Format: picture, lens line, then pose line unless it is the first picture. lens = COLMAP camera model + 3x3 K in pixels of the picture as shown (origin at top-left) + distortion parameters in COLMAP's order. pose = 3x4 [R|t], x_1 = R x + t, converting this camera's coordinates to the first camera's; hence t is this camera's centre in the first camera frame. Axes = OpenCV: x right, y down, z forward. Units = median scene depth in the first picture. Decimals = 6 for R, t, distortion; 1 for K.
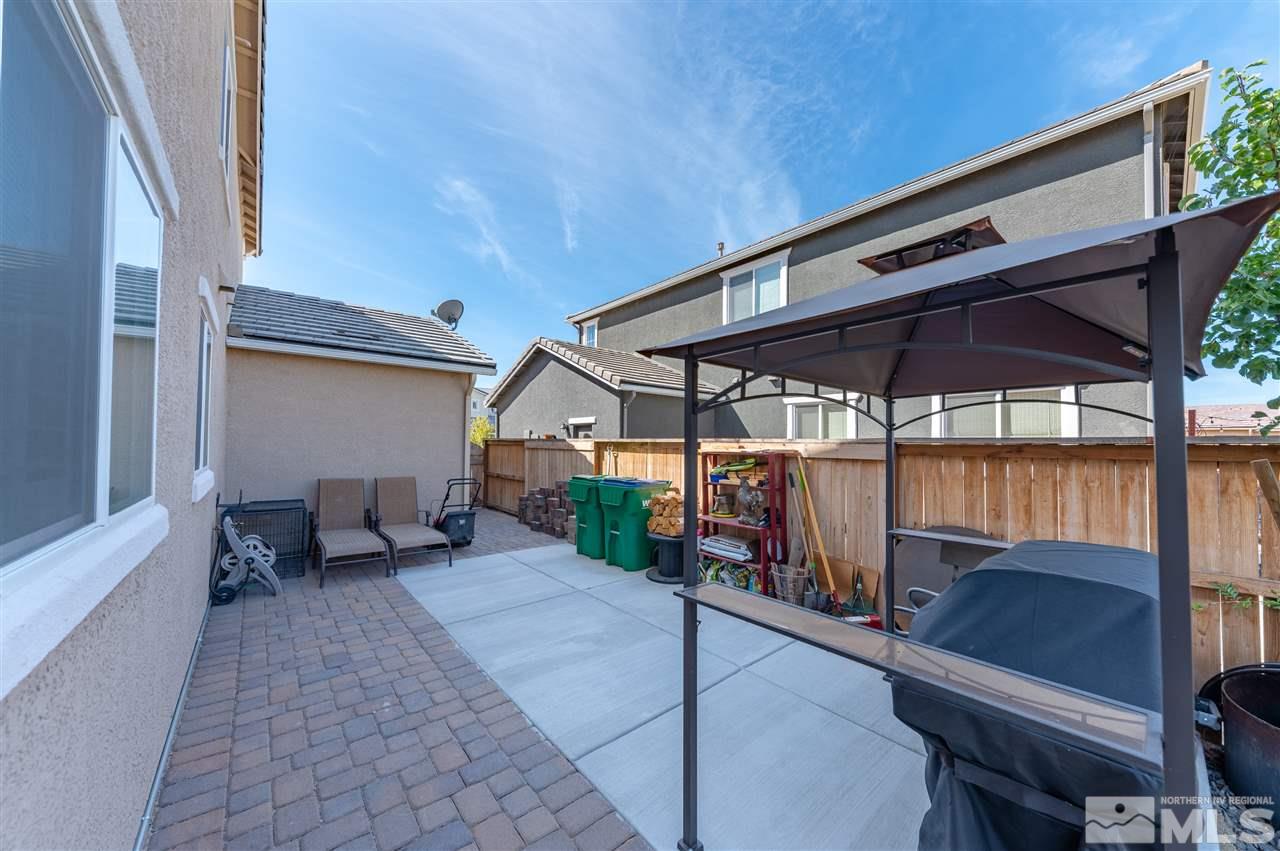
lens RADIAL K [[445.9, 0, 640.1], [0, 445.9, 431.8], [0, 0, 1]] dist [0.005057, -0.002675]
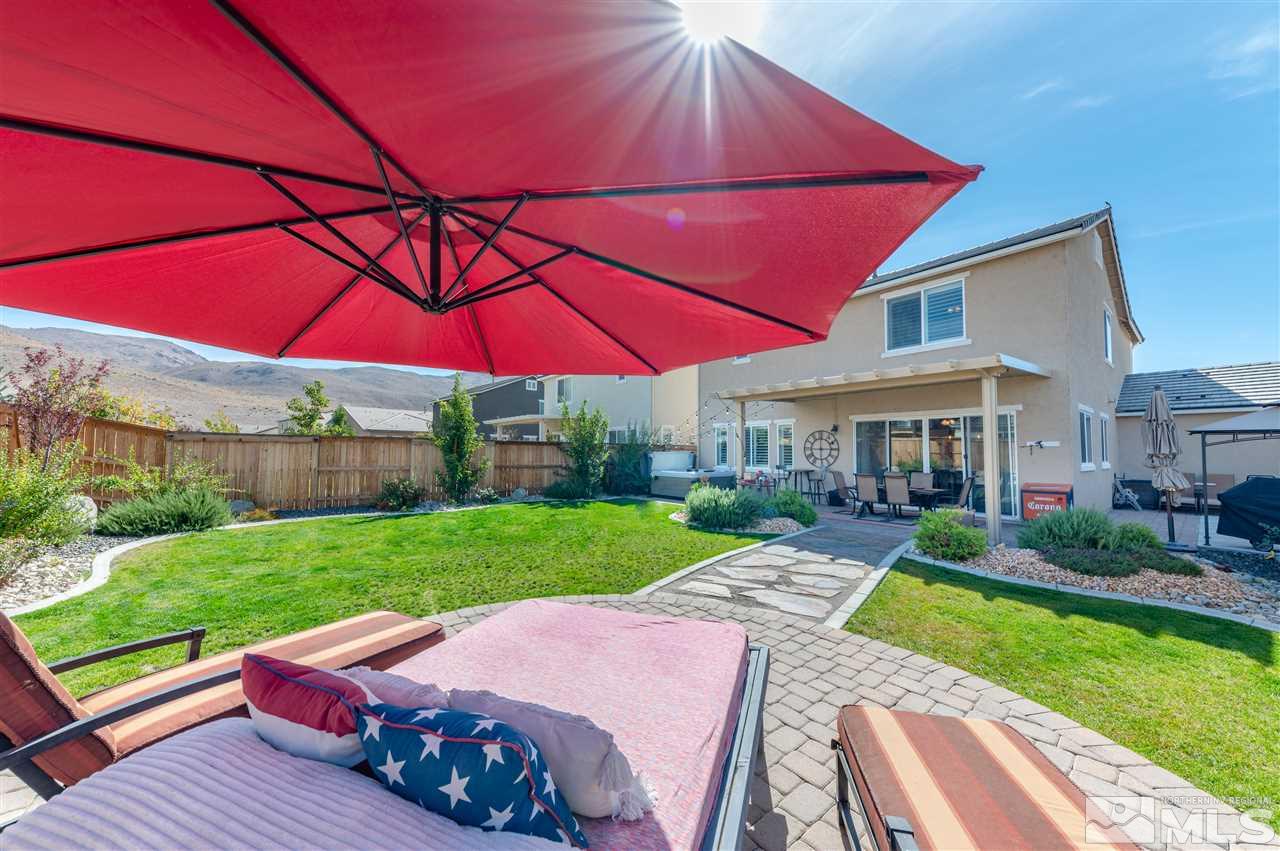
lens RADIAL K [[445.9, 0, 635.1], [0, 445.9, 429.0], [0, 0, 1]] dist [0.005057, -0.002675]
pose [[-0.045558, -0.055461, -0.997421, 2.062130], [0.017957, 0.998251, -0.056327, -0.033120], [0.998800, -0.020477, -0.044482, -1.926626]]
